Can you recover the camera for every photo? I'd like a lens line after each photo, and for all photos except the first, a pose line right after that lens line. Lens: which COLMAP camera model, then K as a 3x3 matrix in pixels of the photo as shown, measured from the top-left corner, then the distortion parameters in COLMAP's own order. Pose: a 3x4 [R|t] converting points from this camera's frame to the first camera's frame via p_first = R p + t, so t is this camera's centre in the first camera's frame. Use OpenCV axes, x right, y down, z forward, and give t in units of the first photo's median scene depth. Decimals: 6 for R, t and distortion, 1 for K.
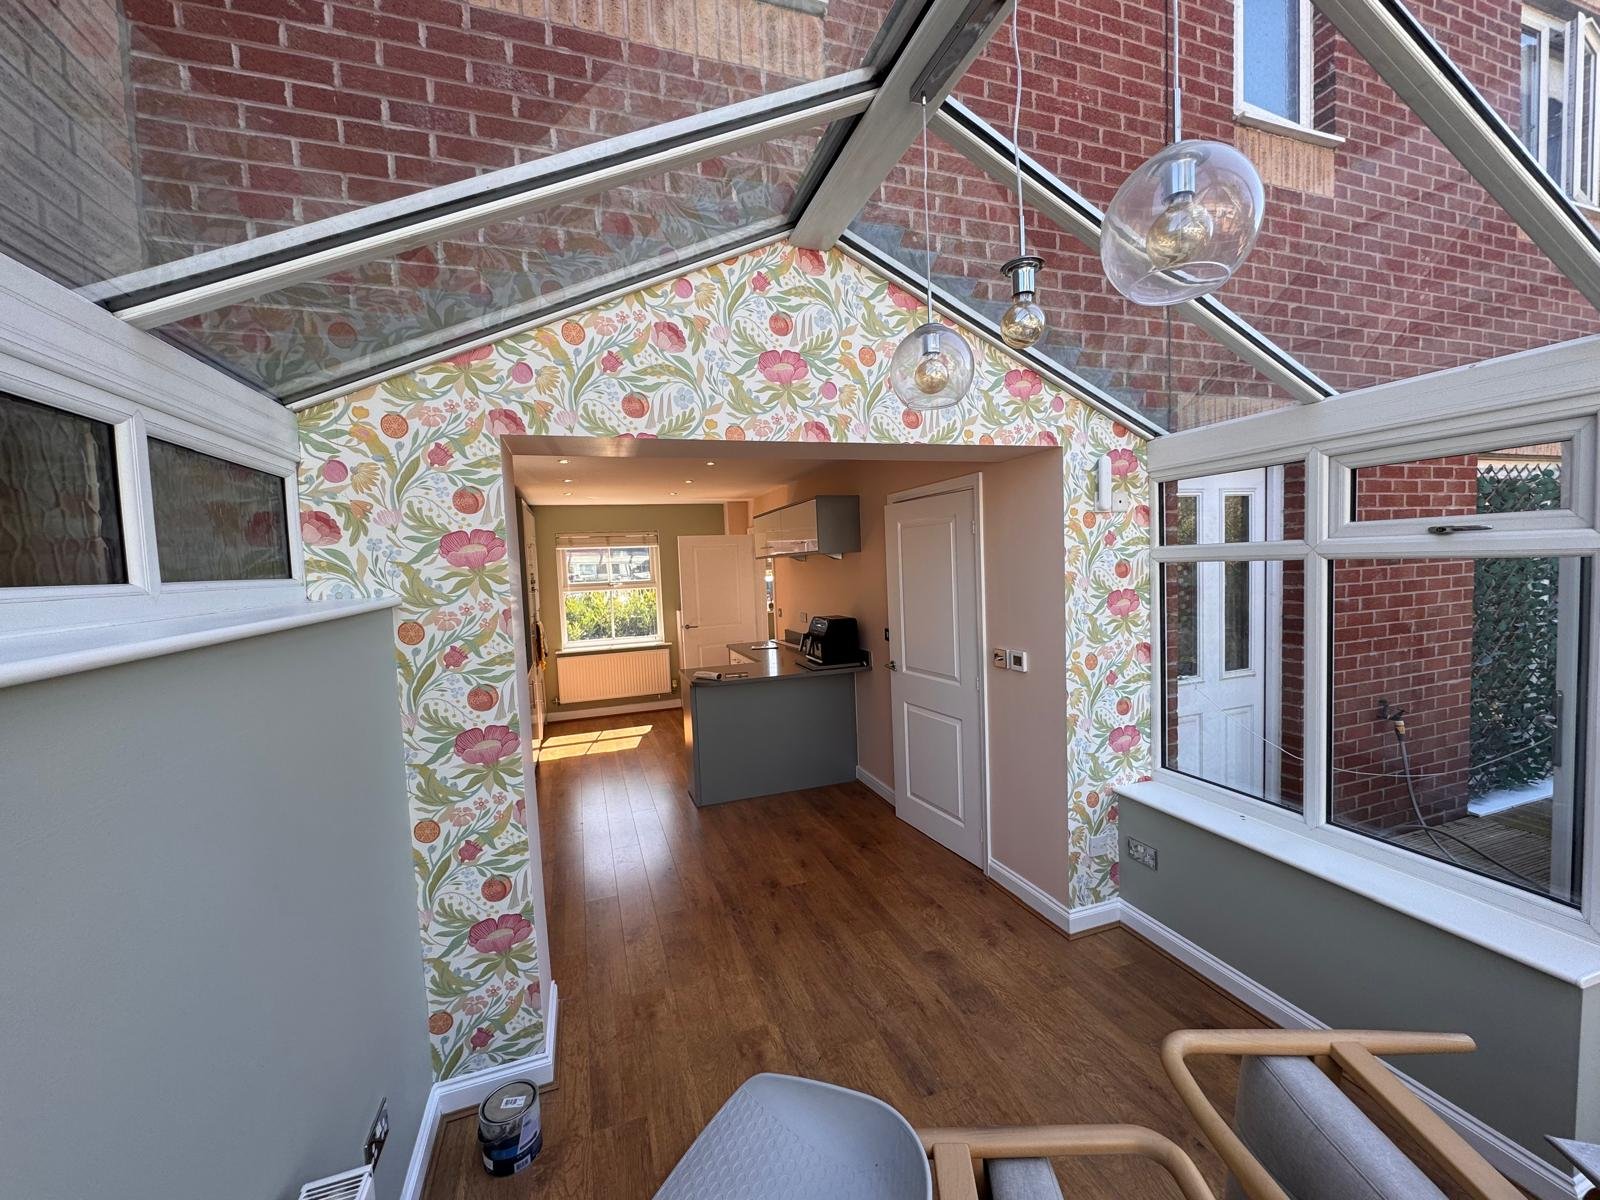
lens RADIAL K [[634.6, 0, 799.2], [0, 634.6, 596.8], [0, 0, 1]] dist [0.004921, 0.001525]
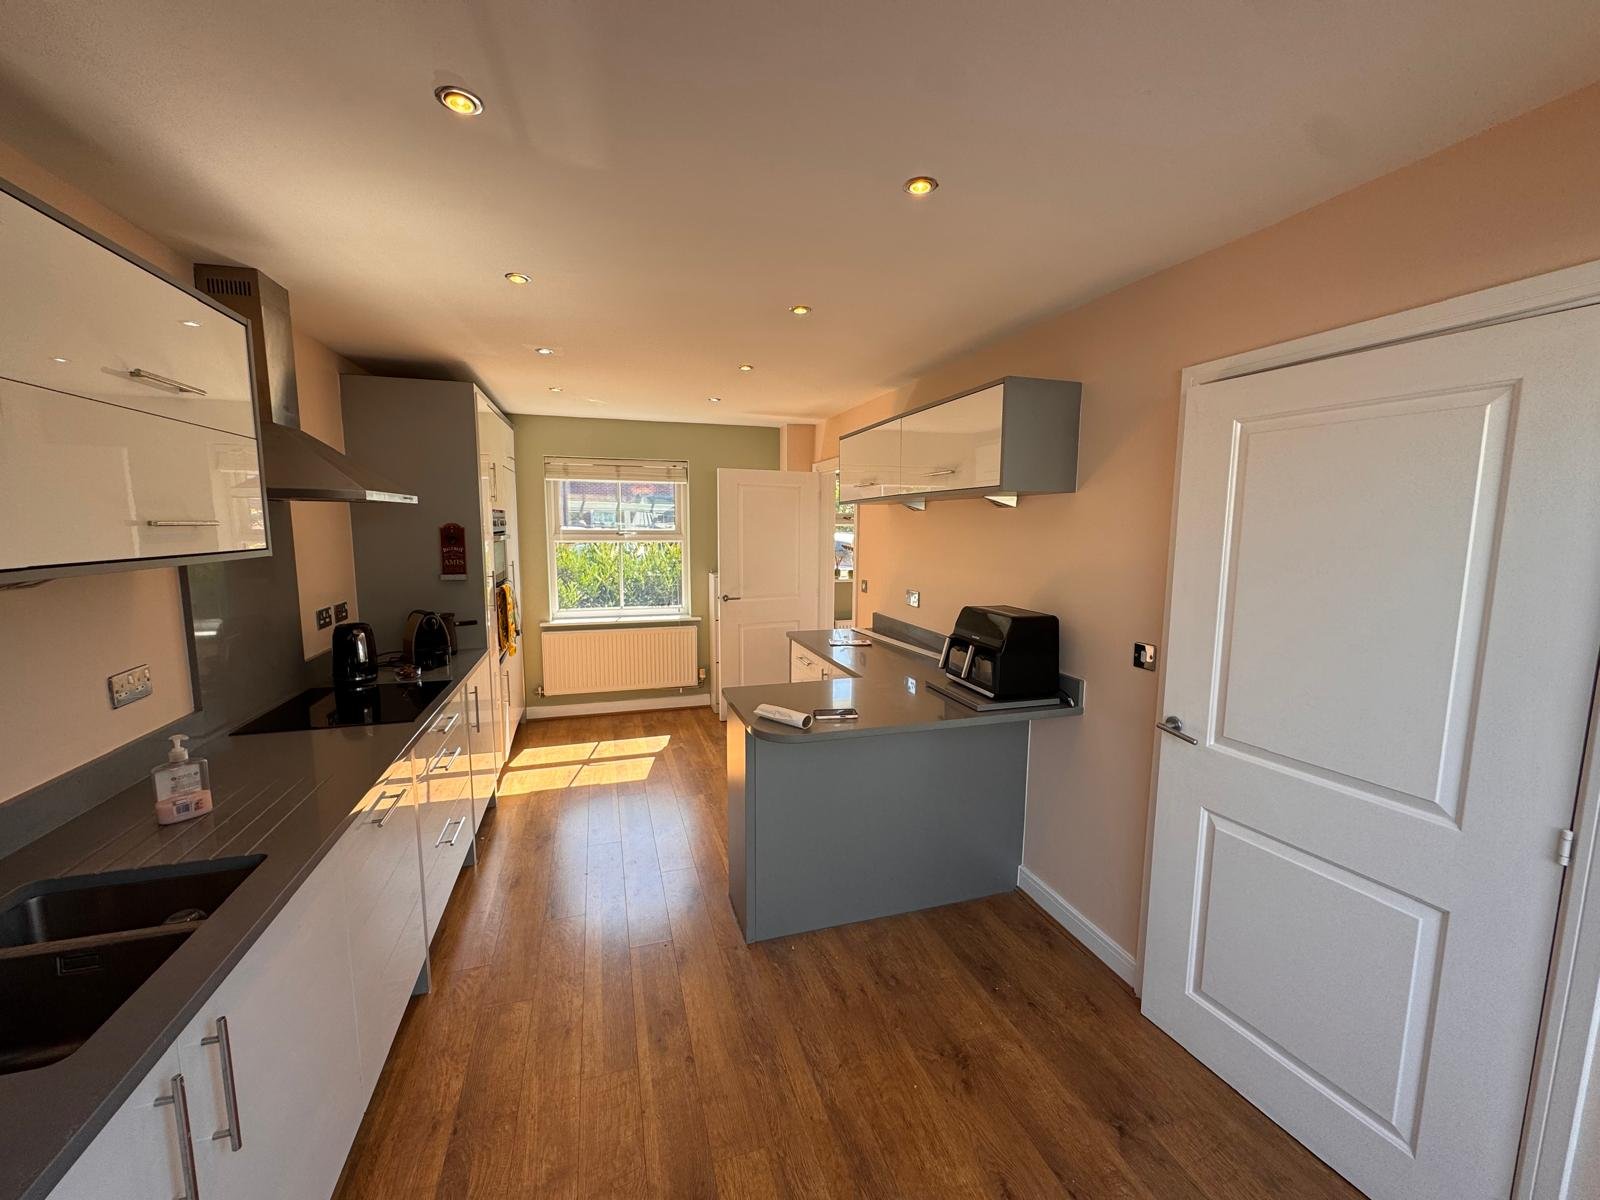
lens RADIAL K [[634.6, 0, 804.4], [0, 634.6, 603.4], [0, 0, 1]] dist [0.004921, 0.001525]
pose [[0.998474, 0.051013, -0.021161, -0.073747], [-0.049312, 0.996015, 0.074309, -0.004035], [0.024867, -0.073152, 0.997011, 0.303407]]
